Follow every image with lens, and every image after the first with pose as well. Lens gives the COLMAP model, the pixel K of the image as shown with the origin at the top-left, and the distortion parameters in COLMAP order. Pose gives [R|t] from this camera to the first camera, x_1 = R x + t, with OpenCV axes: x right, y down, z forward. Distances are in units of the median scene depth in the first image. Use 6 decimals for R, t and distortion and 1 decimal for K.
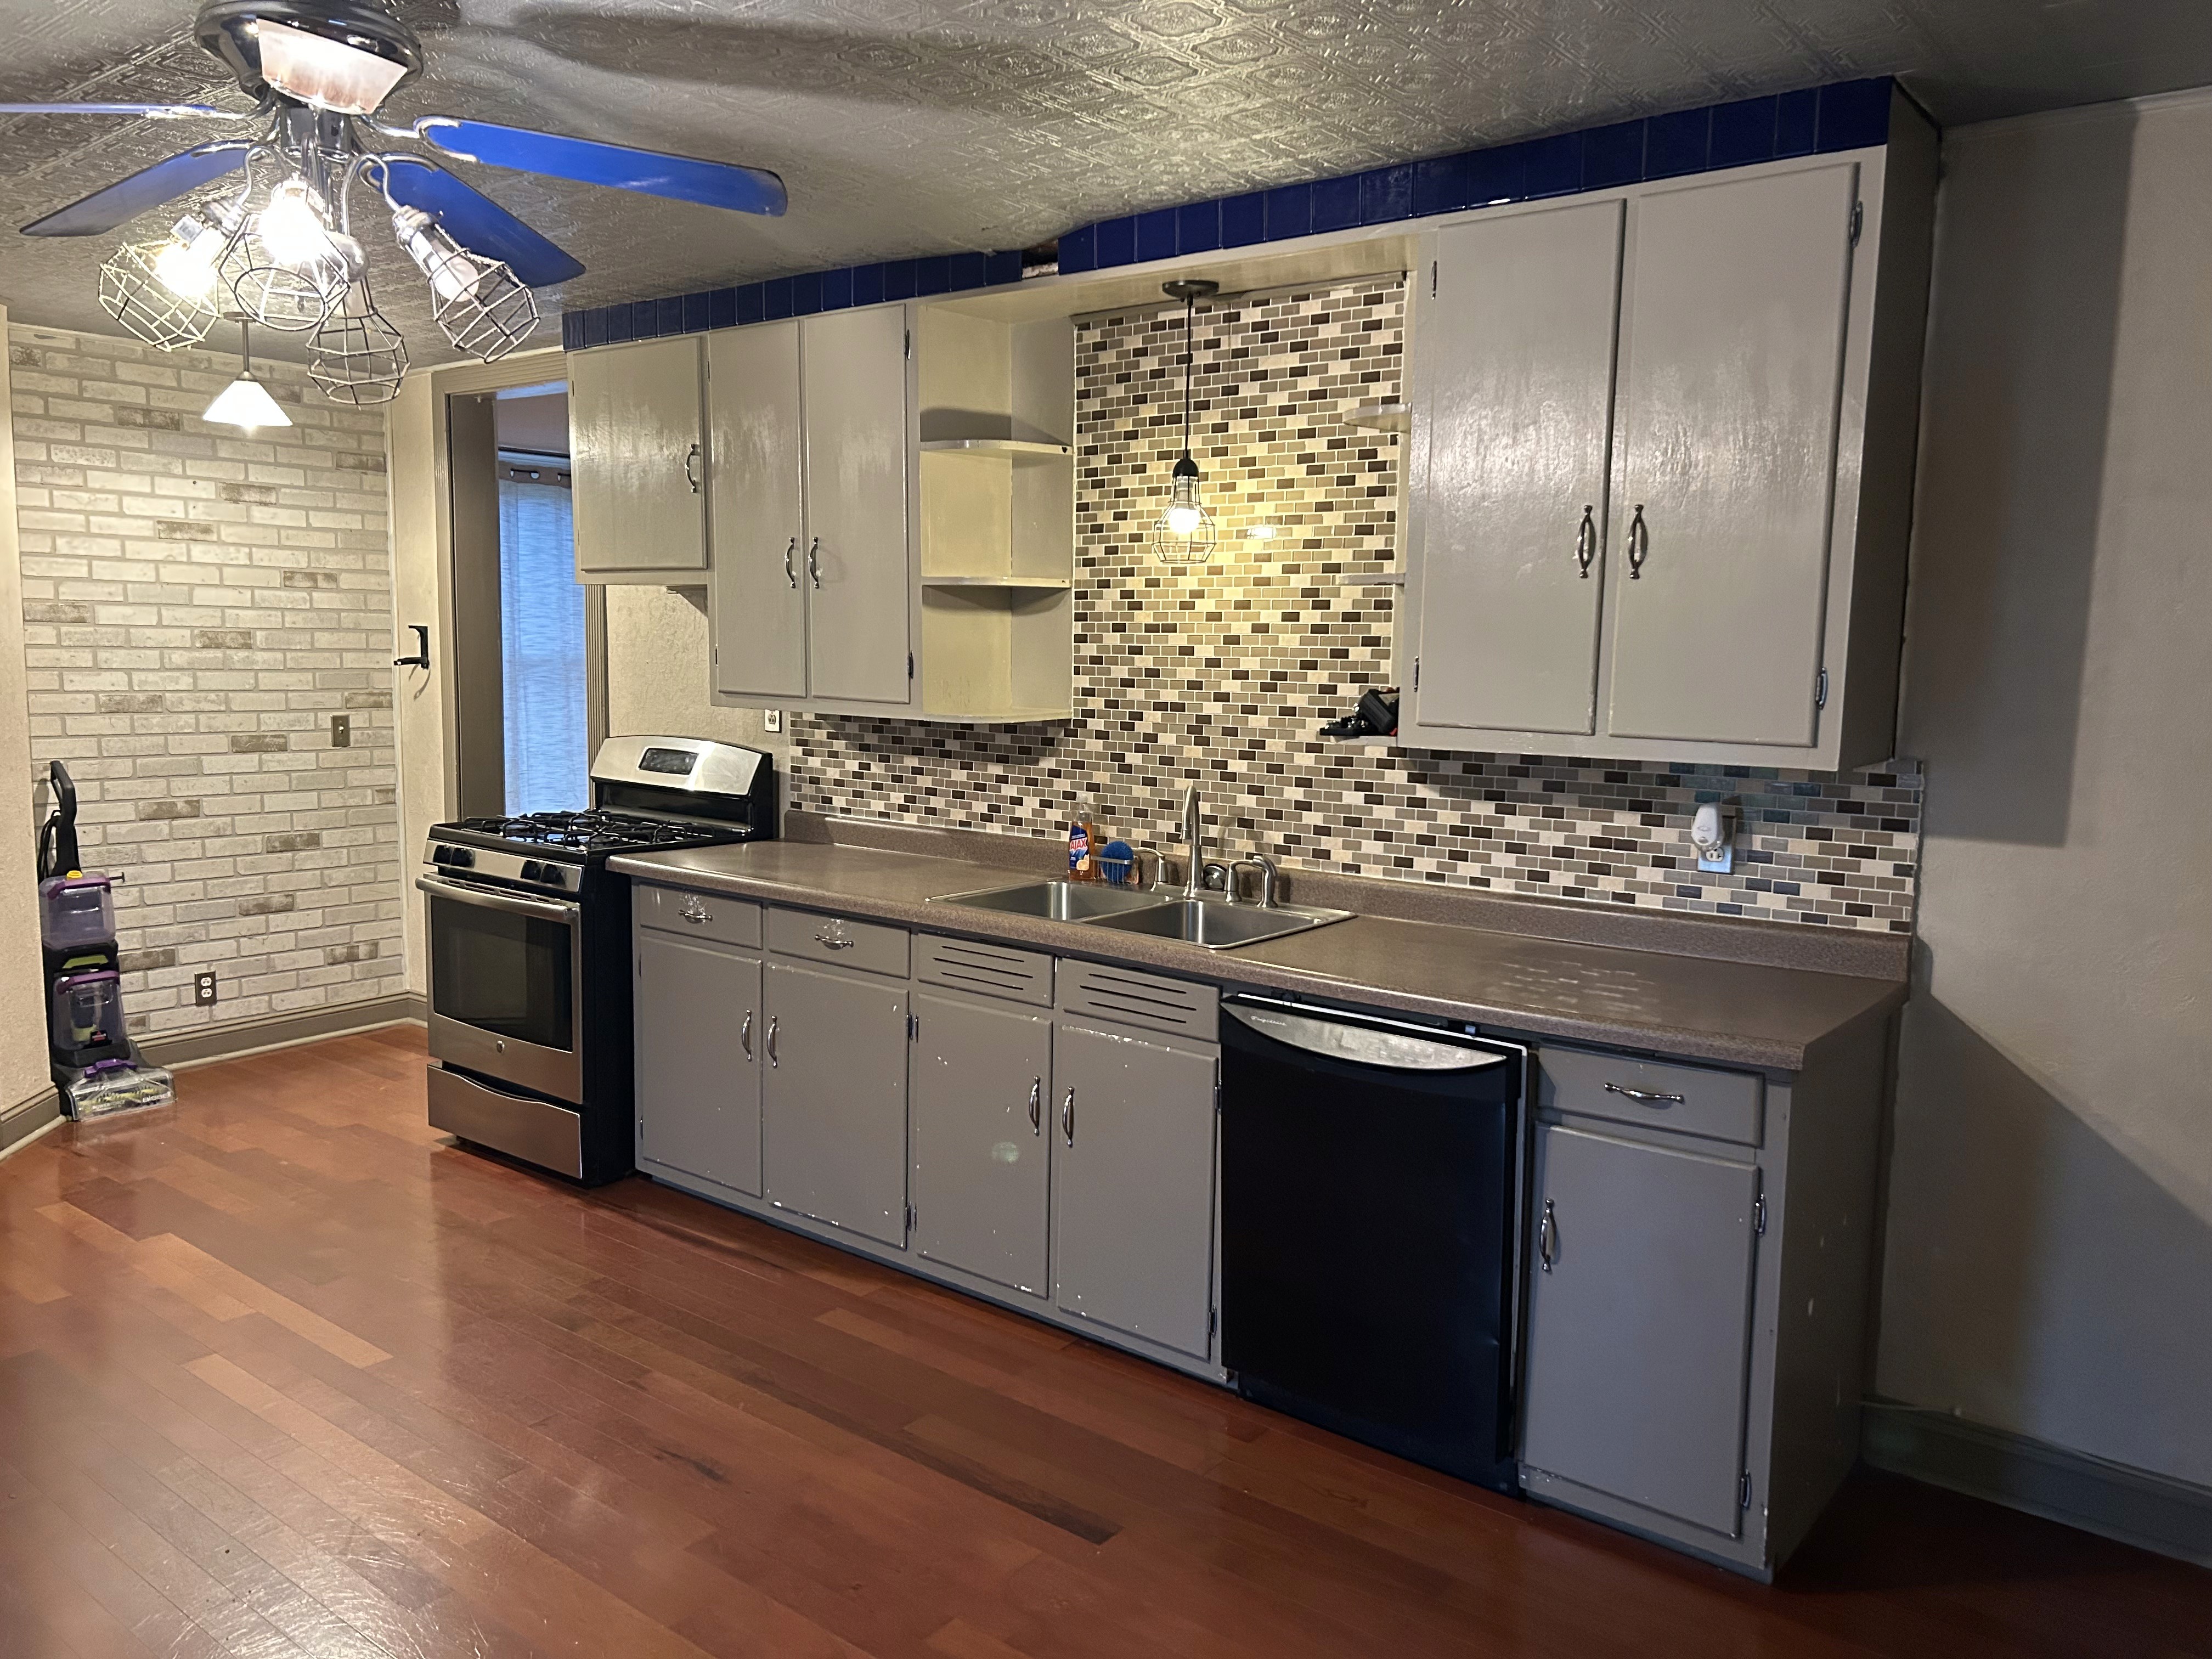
lens RADIAL K [[1680.0, 0, 1230.2], [0, 1680.0, 847.9], [0, 0, 1]] dist [0.068496, -0.069793]
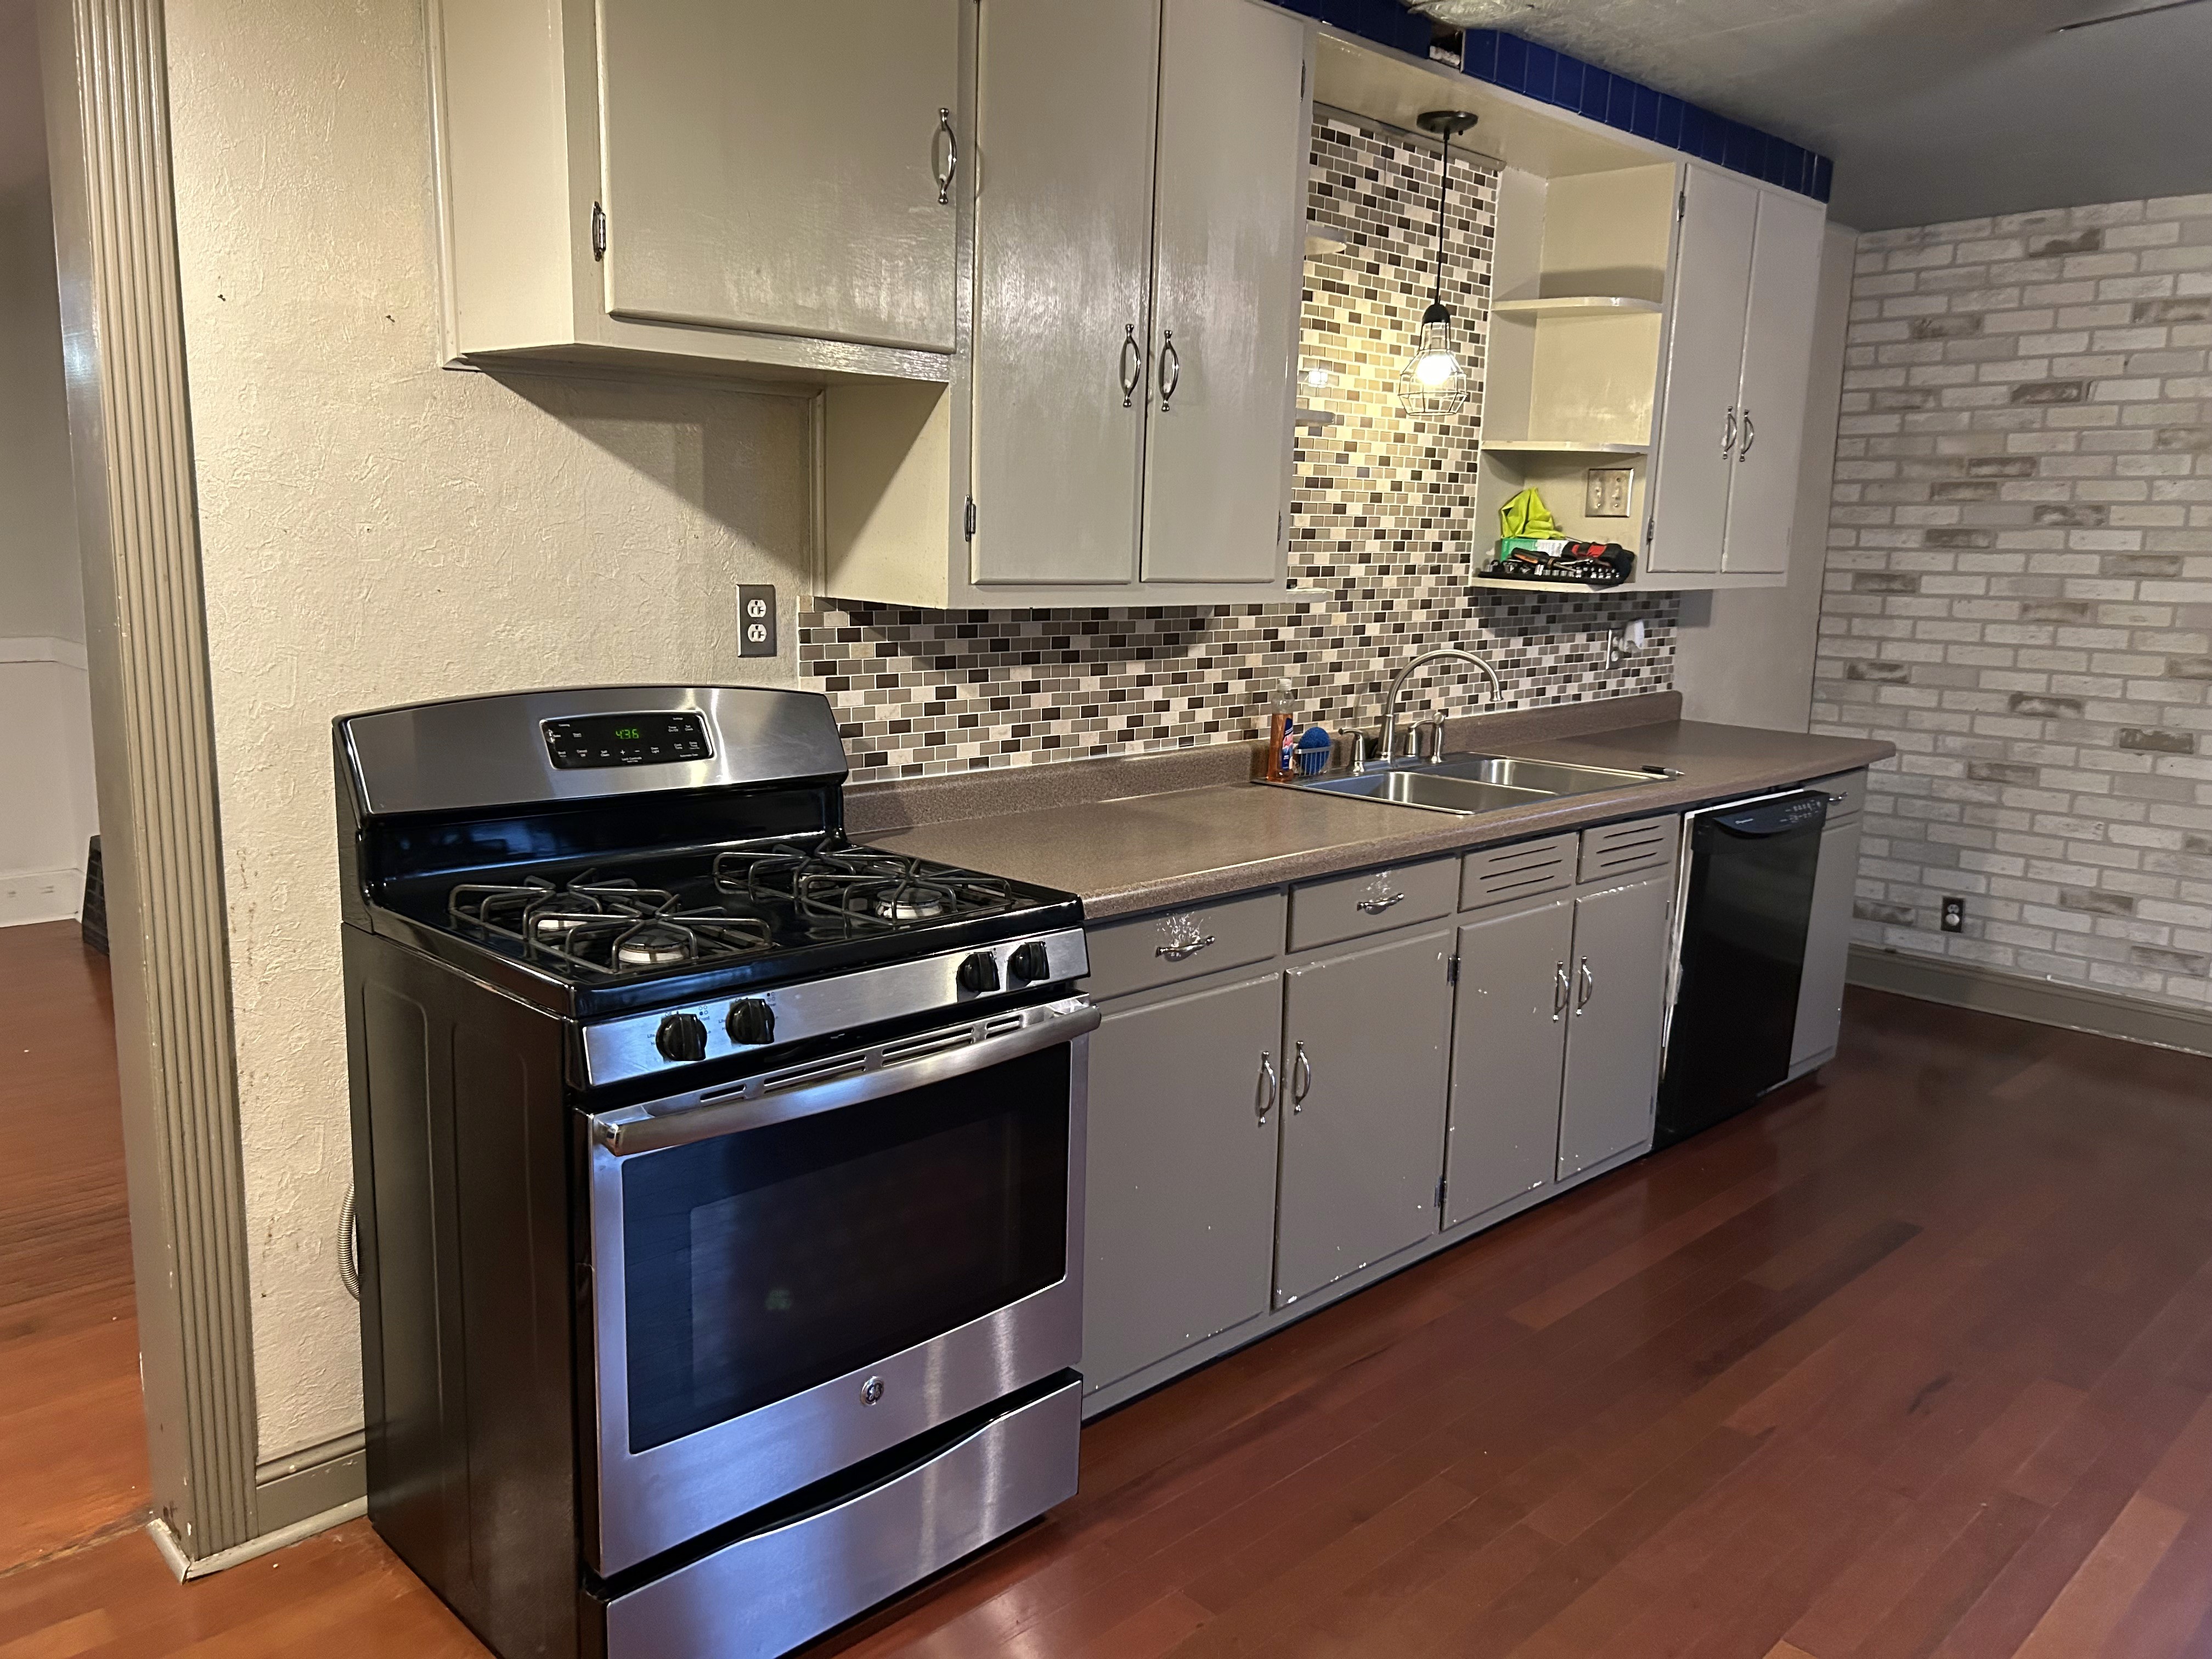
lens RADIAL K [[1680.0, 0, 1117.4], [0, 1680.0, 837.7], [0, 0, 1]] dist [0.068496, -0.069793]
pose [[0.127865, -0.183817, 0.974609, -0.996097], [0.112543, 0.979017, 0.169883, -0.113910], [-0.985386, 0.087963, 0.145869, 1.022822]]
